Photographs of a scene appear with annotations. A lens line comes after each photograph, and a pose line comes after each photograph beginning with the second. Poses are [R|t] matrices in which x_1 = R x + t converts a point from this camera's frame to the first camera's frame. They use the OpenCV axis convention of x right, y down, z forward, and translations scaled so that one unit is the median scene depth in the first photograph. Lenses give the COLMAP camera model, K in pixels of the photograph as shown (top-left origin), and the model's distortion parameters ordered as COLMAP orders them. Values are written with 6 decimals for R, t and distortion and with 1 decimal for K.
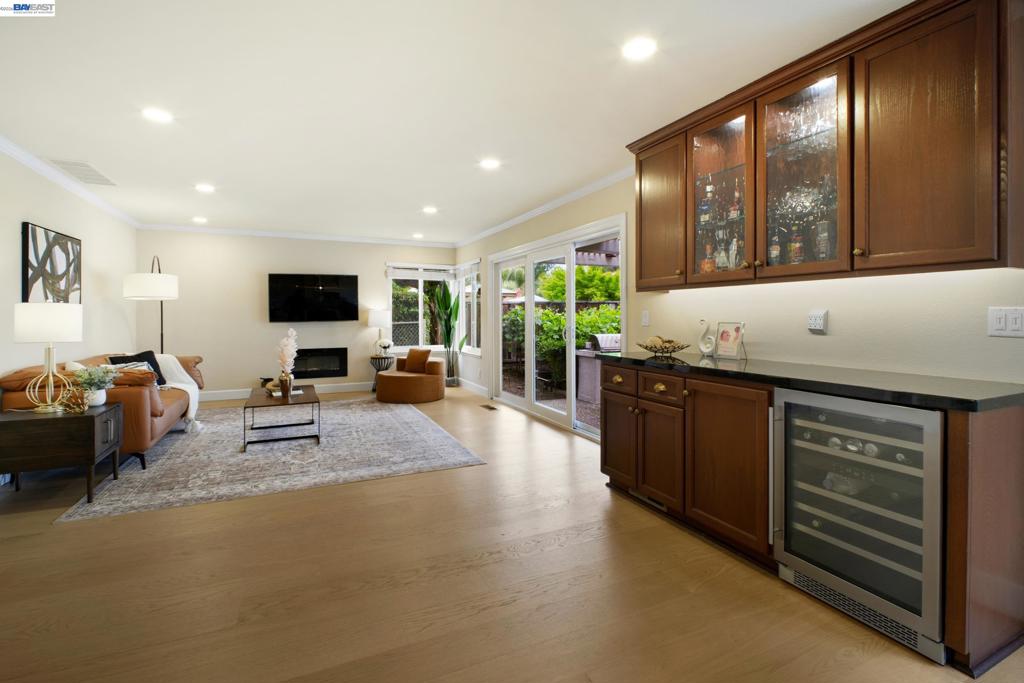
lens RADIAL K [[477.8, 0, 511.6], [0, 477.8, 320.9], [0, 0, 1]] dist [0.000391, 0.000033]
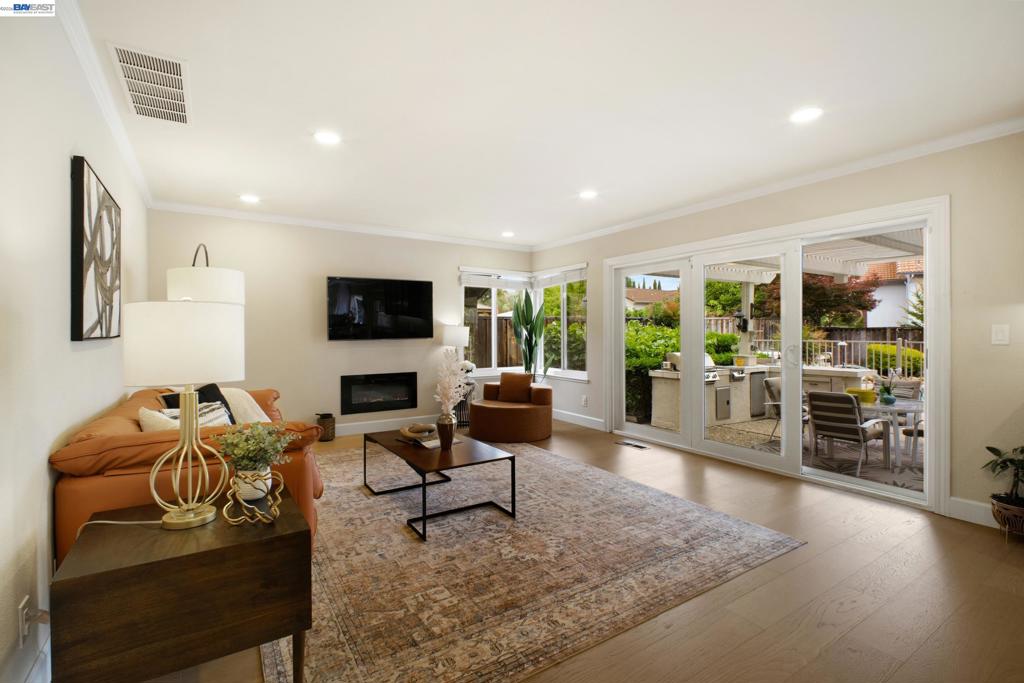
lens RADIAL K [[469.2, 0, 506.9], [0, 469.2, 337.6], [0, 0, 1]] dist [-0.000920, -0.000113]
pose [[0.989752, -0.000512, 0.142798, -0.316809], [0.000664, 0.999999, -0.001018, -0.000414], [-0.142798, 0.001102, 0.989751, 0.209459]]
